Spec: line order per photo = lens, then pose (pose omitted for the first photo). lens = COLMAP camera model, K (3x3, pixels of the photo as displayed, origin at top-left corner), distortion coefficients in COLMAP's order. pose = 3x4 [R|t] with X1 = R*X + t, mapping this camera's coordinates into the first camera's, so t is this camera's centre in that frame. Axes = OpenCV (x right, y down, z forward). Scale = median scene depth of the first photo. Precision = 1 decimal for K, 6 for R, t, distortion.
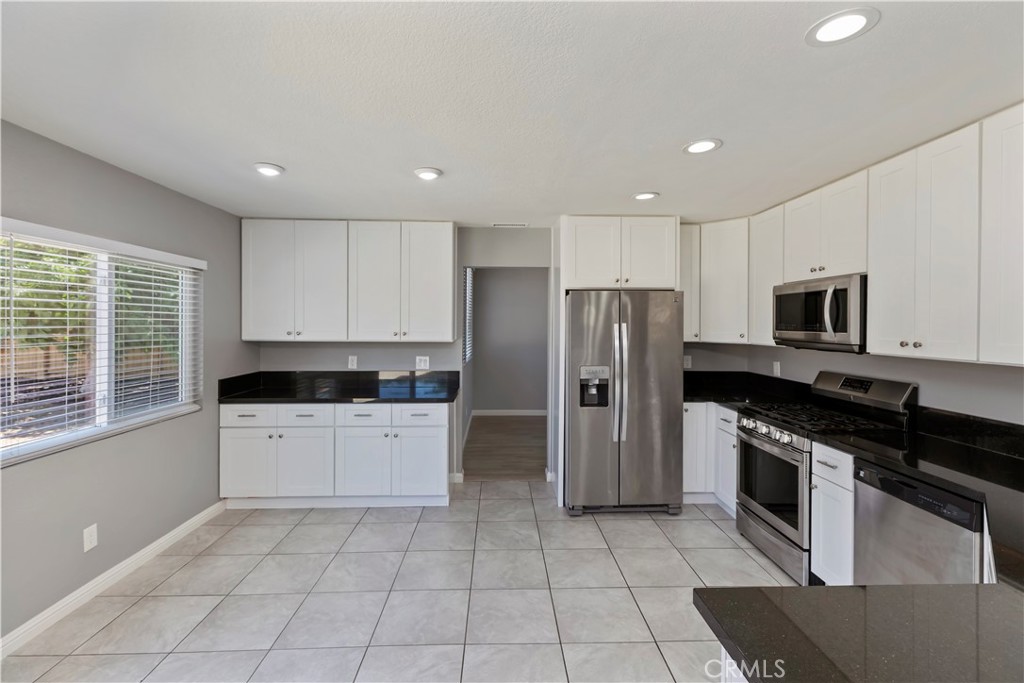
lens RADIAL K [[465.5, 0, 512.2], [0, 465.5, 340.7], [0, 0, 1]] dist [0.000259, 0.000675]
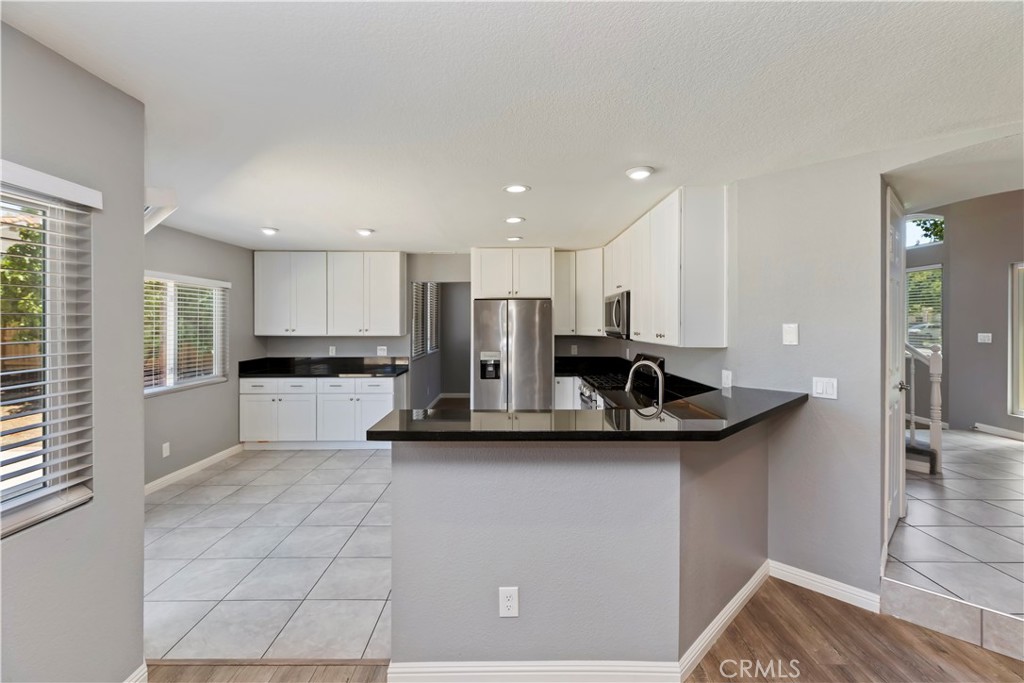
lens RADIAL K [[465.5, 0, 511.8], [0, 465.5, 339.1], [0, 0, 1]] dist [0.000259, 0.000675]
pose [[0.999598, -0.004179, -0.028035, 0.279172], [0.004156, 0.999991, -0.000883, 0.016894], [0.028039, 0.000766, 0.999607, -0.456395]]
